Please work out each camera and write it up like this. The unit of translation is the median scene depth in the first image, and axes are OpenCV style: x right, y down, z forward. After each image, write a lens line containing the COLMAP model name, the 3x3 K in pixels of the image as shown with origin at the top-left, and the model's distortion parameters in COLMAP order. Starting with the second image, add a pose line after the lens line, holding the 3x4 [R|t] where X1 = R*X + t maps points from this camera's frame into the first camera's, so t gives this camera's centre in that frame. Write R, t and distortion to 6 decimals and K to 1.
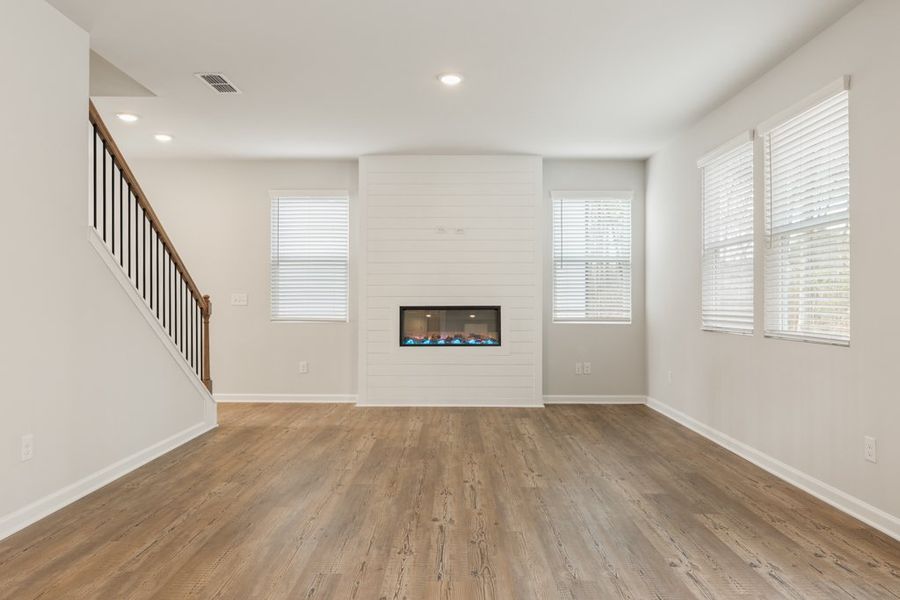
lens RADIAL K [[584.3, 0, 448.8], [0, 584.3, 298.3], [0, 0, 1]] dist [0.000528, 0.003513]
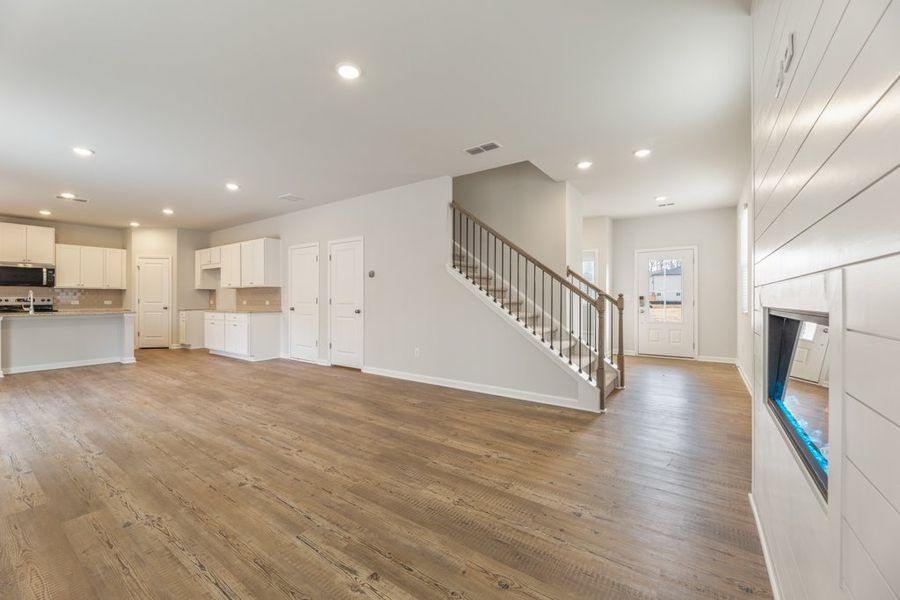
lens RADIAL K [[361.7, 0, 446.8], [0, 361.7, 299.1], [0, 0, 1]] dist [0.001392, 0.000436]
pose [[-0.572189, 0.000634, -0.820122, 0.350499], [0.005119, 0.999983, -0.002798, 0.008089], [0.820106, -0.005799, -0.572182, 1.269612]]
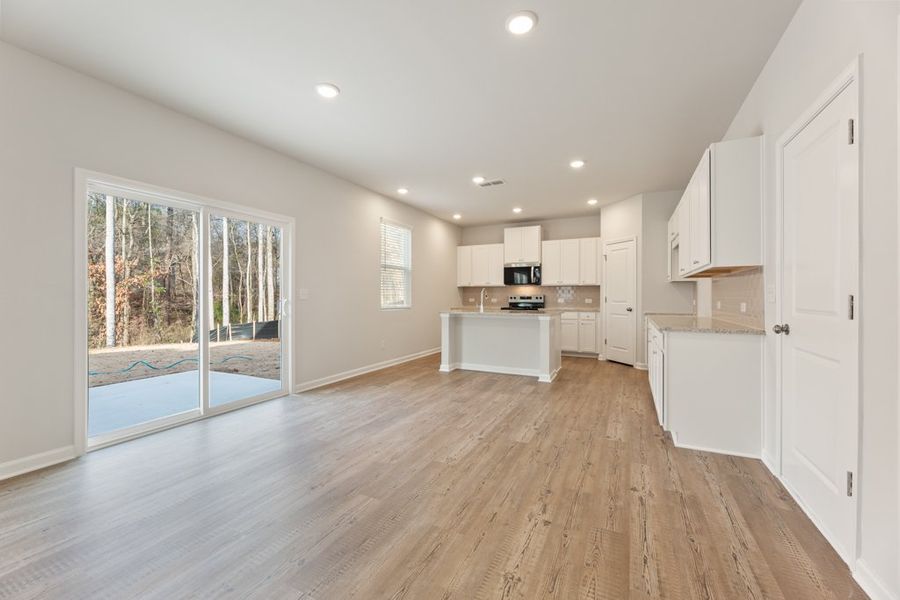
lens RADIAL K [[361.7, 0, 446.2], [0, 361.7, 296.9], [0, 0, 1]] dist [0.001392, 0.000436]
pose [[-0.895300, -0.003440, 0.445451, -0.269252], [-0.005918, 0.999974, -0.004172, 0.003968], [-0.445425, -0.006372, -0.895297, 0.581078]]
